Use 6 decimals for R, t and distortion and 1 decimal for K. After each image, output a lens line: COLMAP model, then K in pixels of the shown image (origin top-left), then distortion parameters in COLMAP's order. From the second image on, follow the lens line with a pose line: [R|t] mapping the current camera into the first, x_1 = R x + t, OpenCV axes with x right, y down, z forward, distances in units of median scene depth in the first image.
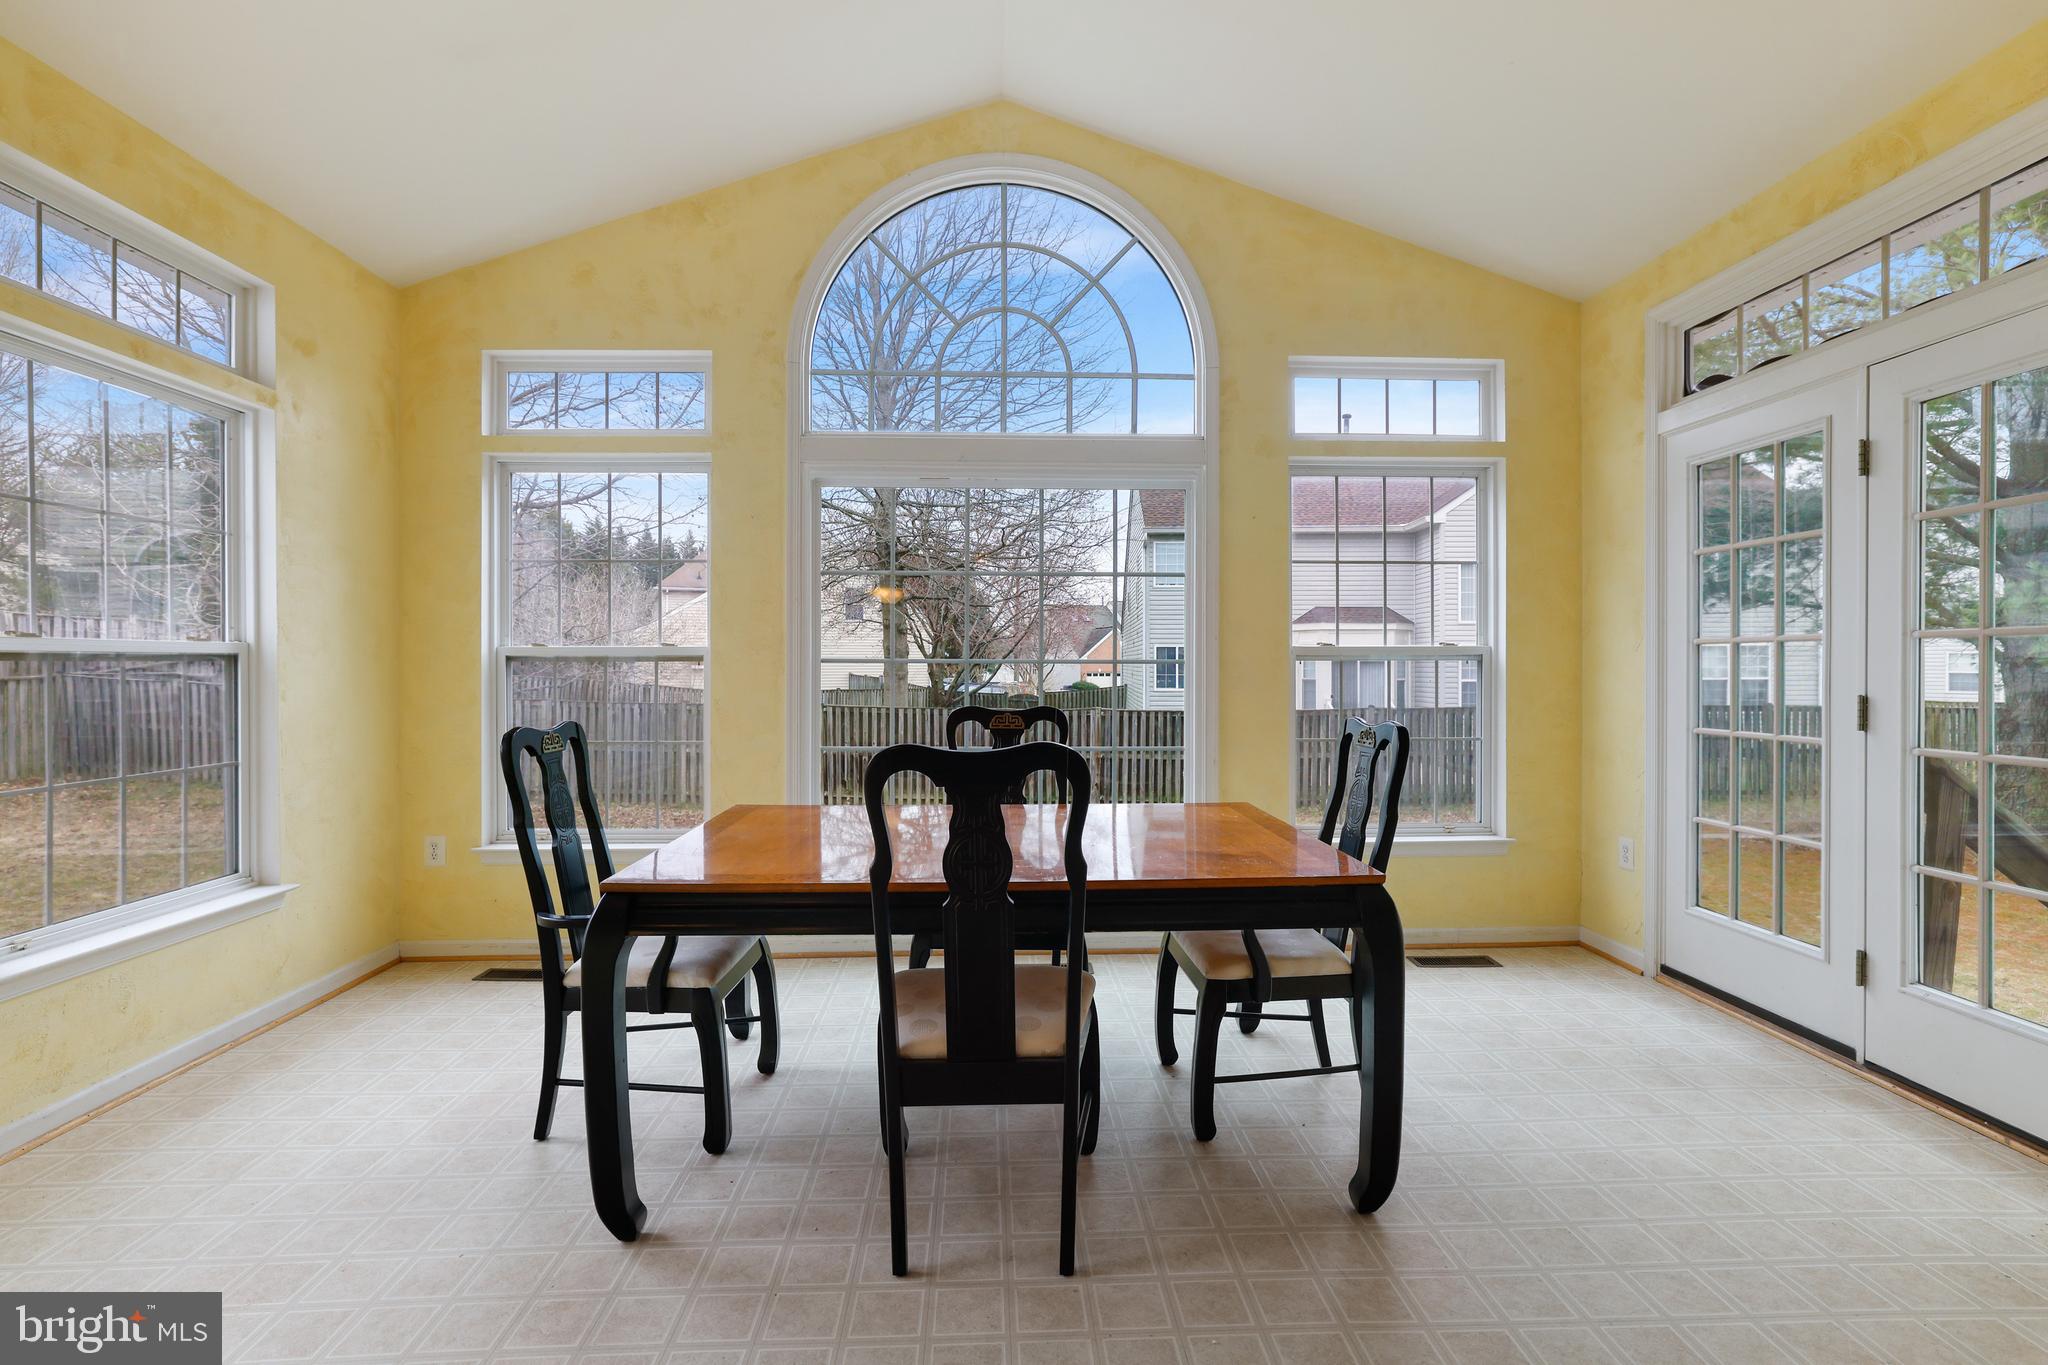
lens RADIAL K [[962.9, 0, 1033.5], [0, 962.9, 657.4], [0, 0, 1]] dist [-0.012775, 0.003128]
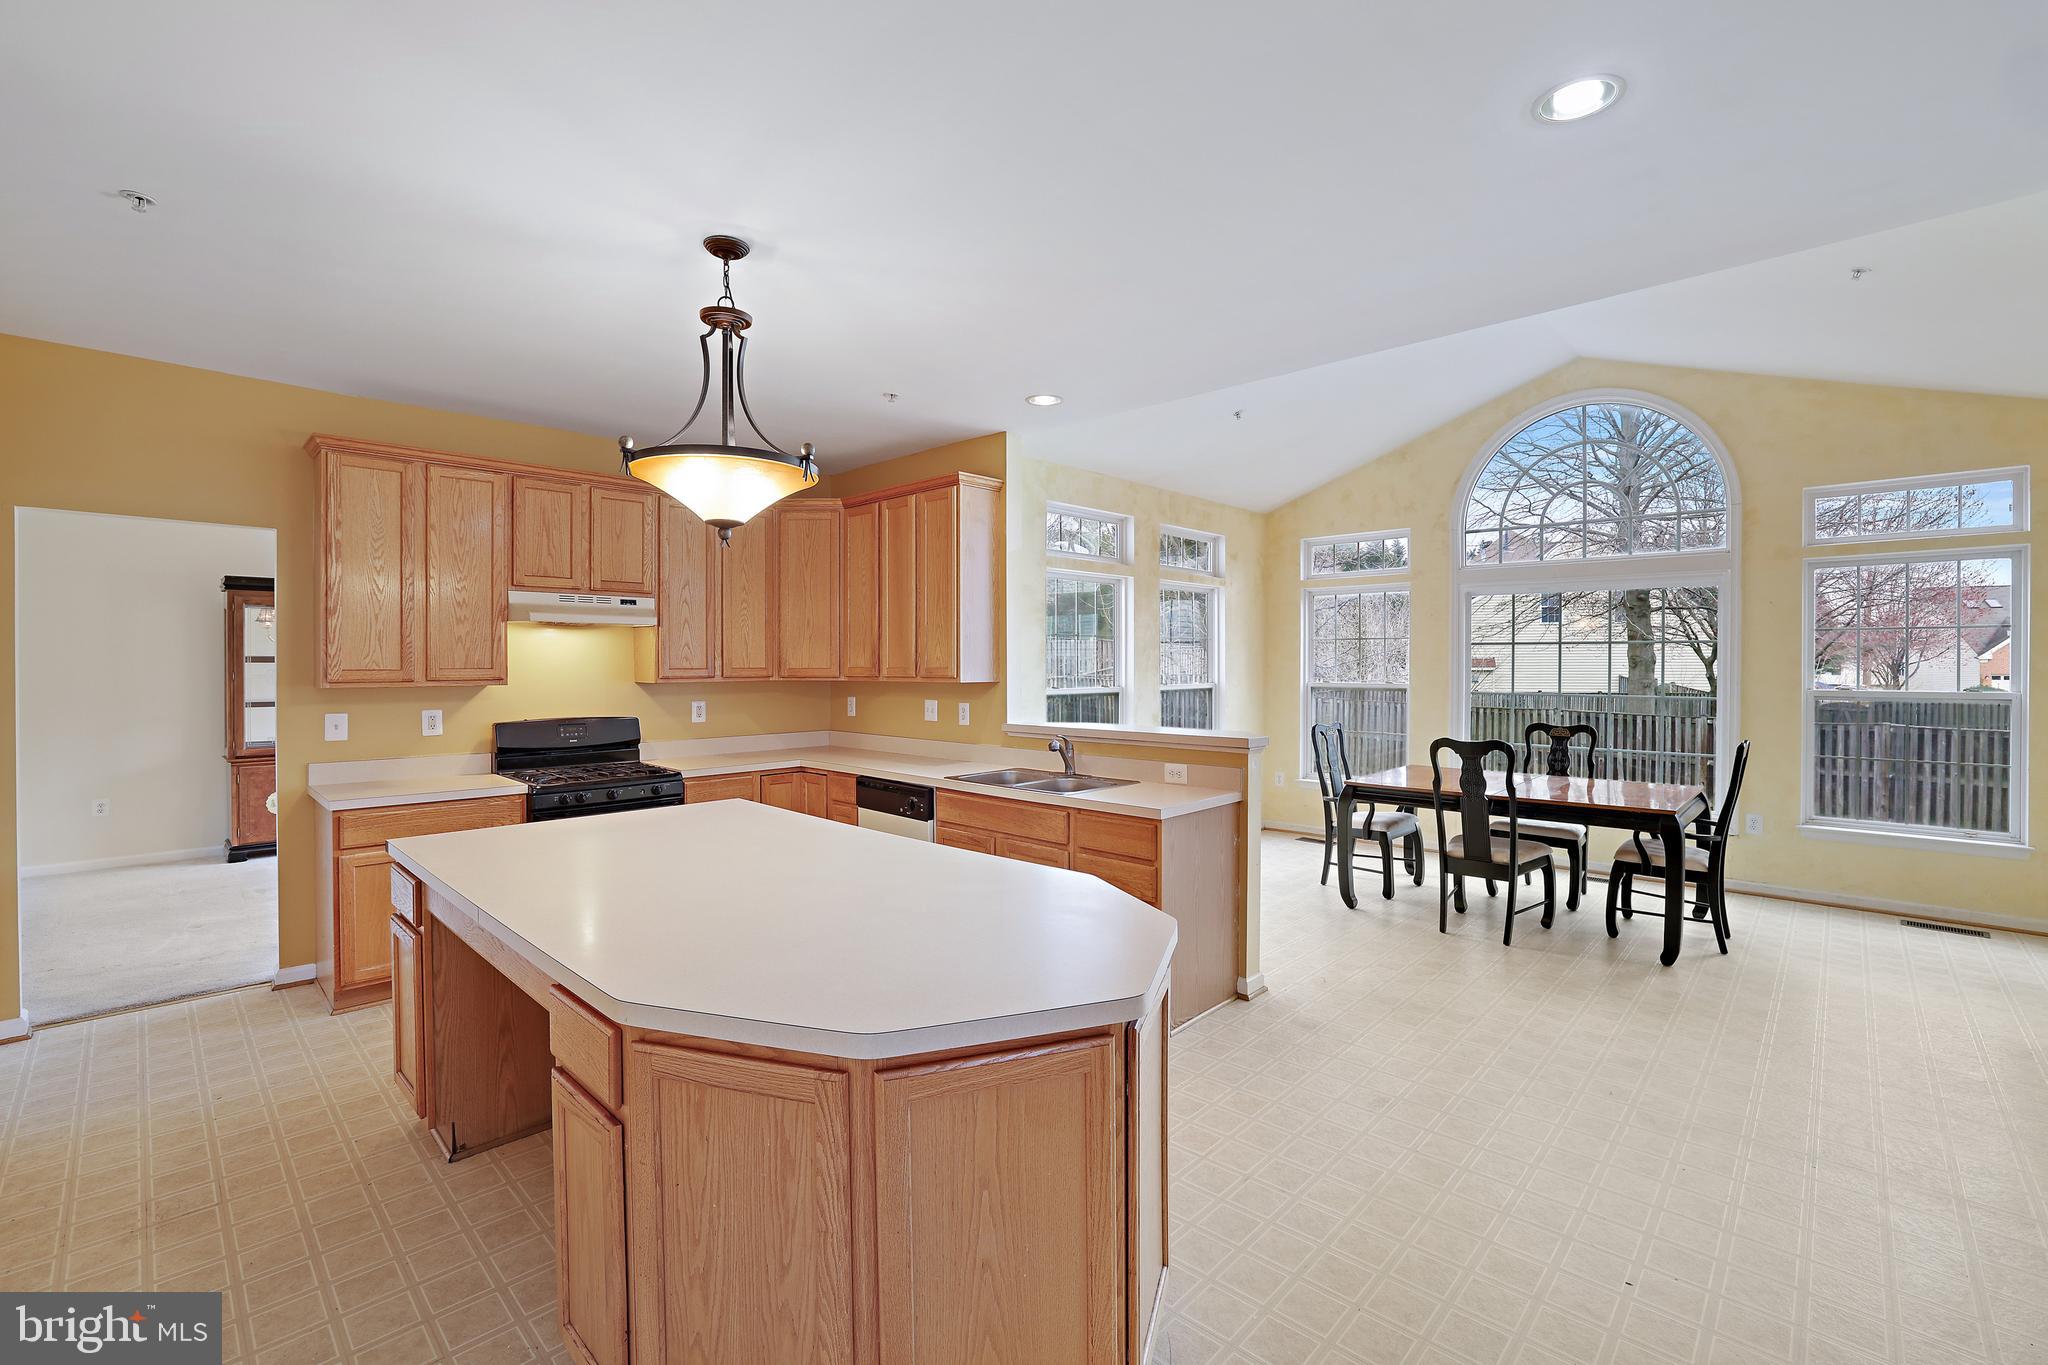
lens RADIAL K [[876.6, 0, 1045.2], [0, 876.6, 667.2], [0, 0, 1]] dist [-0.035772, 0.006511]
pose [[0.696790, 0.005600, -0.717253, 0.472166], [0.004507, 0.999916, 0.012185, -0.081829], [0.717261, -0.011723, 0.696706, -0.854945]]
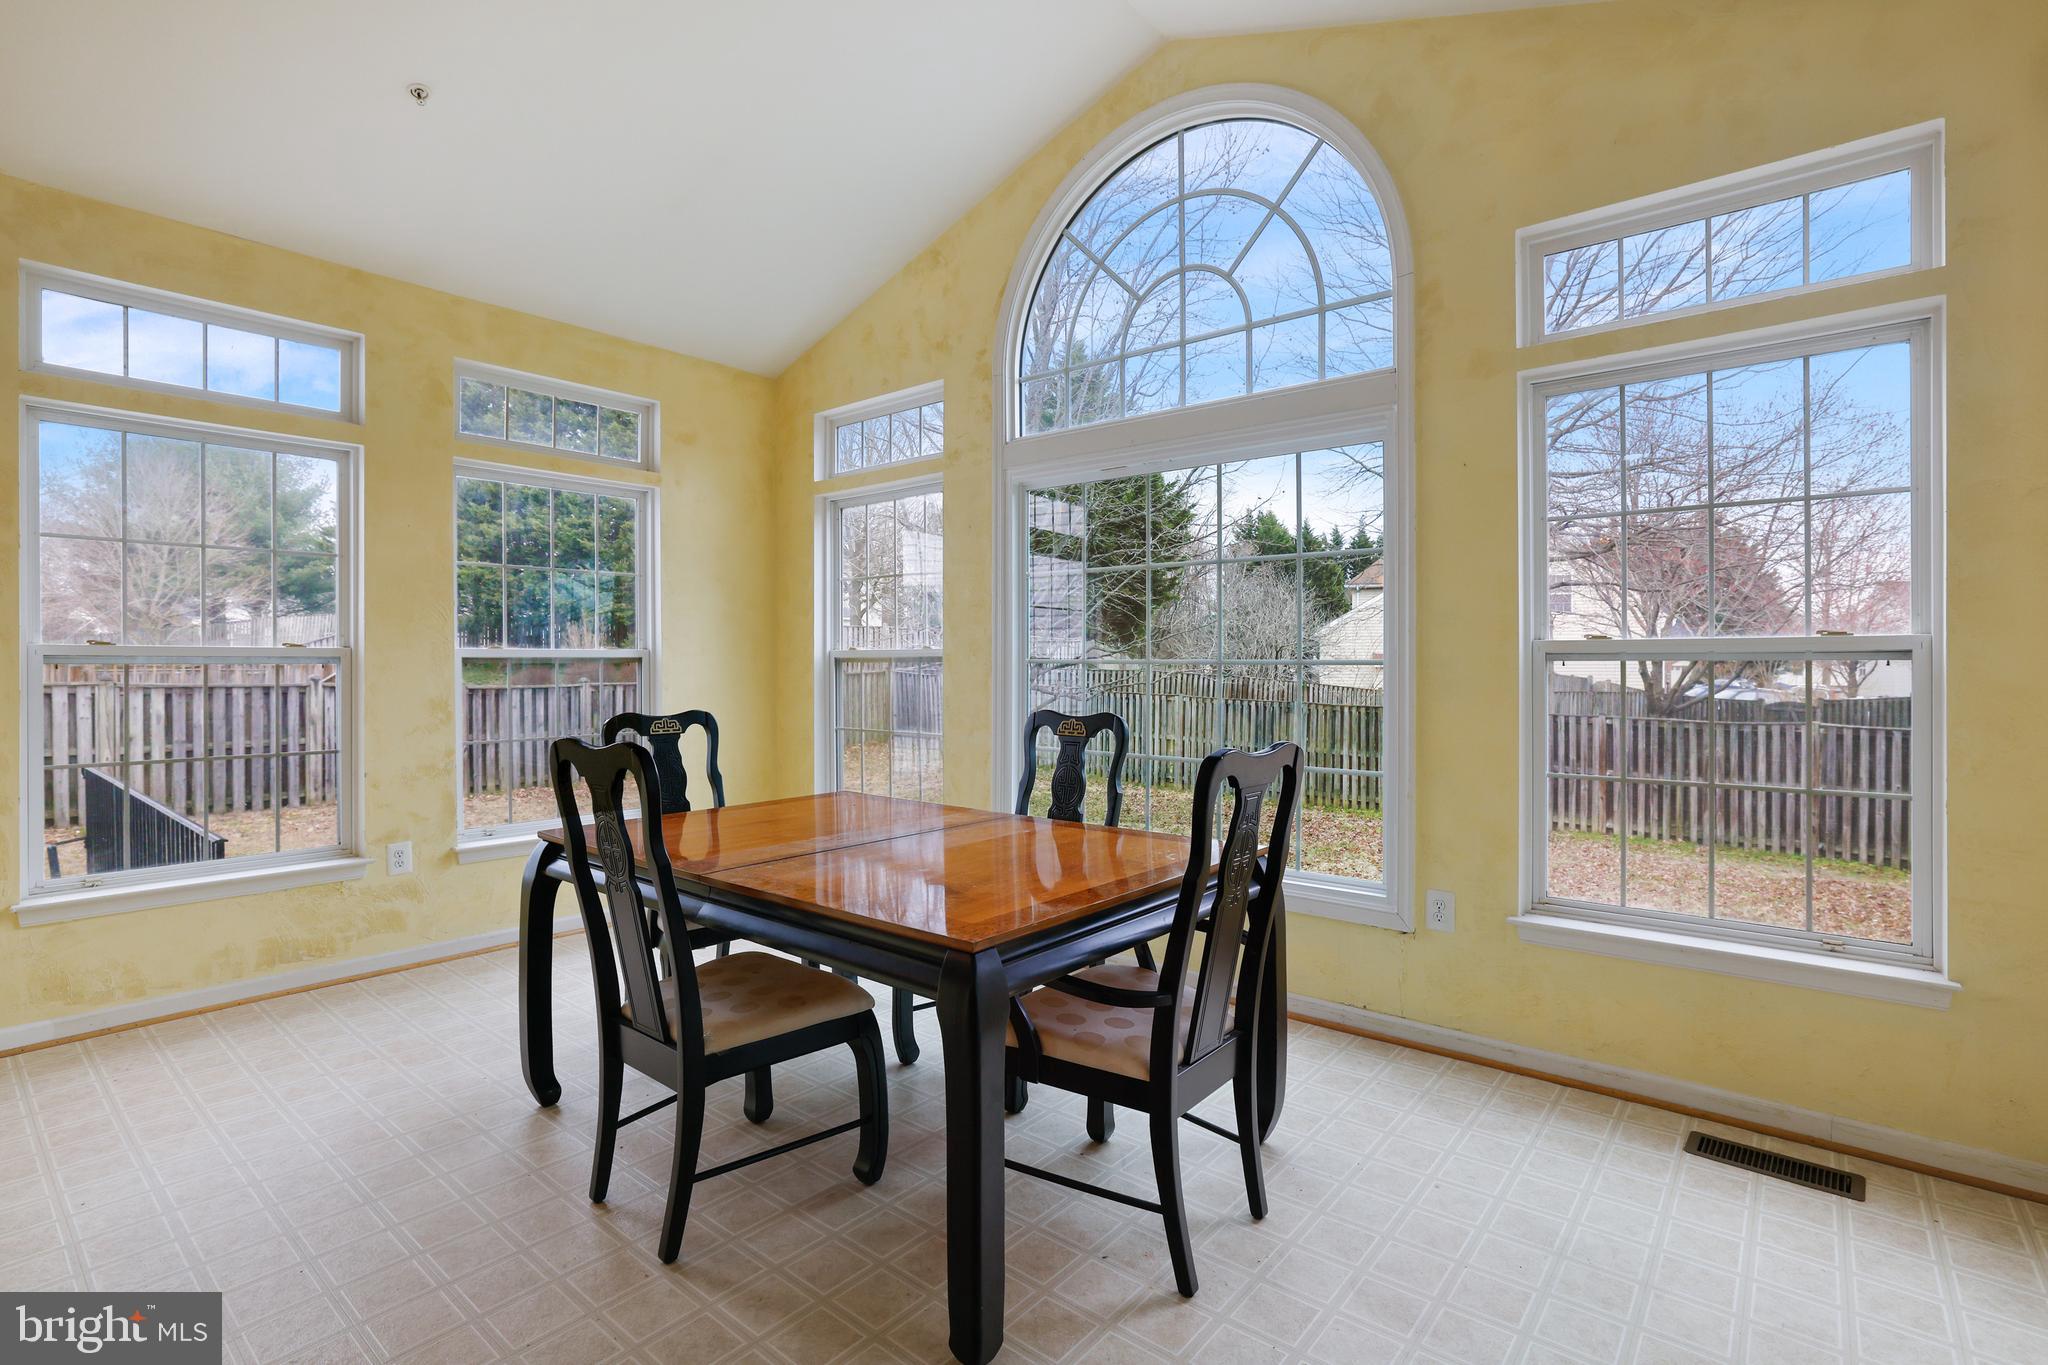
lens RADIAL K [[962.9, 0, 1012.3], [0, 962.9, 667.0], [0, 0, 1]] dist [-0.012775, 0.003128]
pose [[0.738873, 0.005698, -0.673821, 0.559306], [0.003810, 0.999913, 0.012634, -0.003988], [0.673834, -0.011903, 0.738787, 0.278773]]
